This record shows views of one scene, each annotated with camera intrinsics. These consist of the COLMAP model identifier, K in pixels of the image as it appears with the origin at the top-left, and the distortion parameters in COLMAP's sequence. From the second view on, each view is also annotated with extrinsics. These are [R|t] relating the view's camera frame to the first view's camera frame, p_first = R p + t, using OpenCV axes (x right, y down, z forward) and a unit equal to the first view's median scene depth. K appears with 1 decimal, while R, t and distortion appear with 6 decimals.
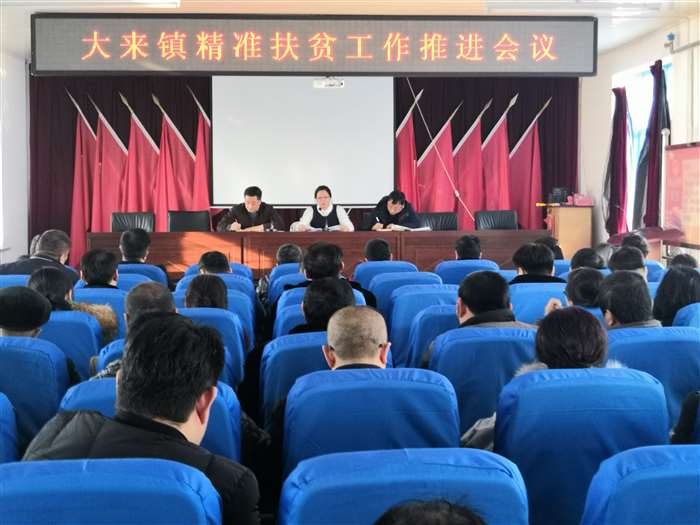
lens RADIAL K [[1076.1, 0, 350.0], [0, 1076.1, 262.5], [0, 0, 1]] dist [0.031318, -0.074155]
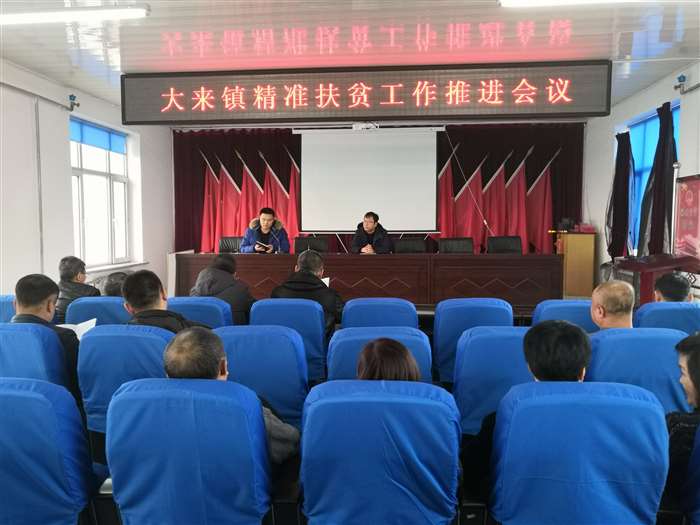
lens RADIAL K [[574.8, 0, 350.0], [0, 574.8, 262.5], [0, 0, 1]] dist [-0.010708, -0.000230]
pose [[0.988410, 0.010546, -0.151438, 0.055924], [-0.009935, 0.999939, 0.004791, -0.022527], [0.151480, -0.003231, 0.988455, 0.368527]]
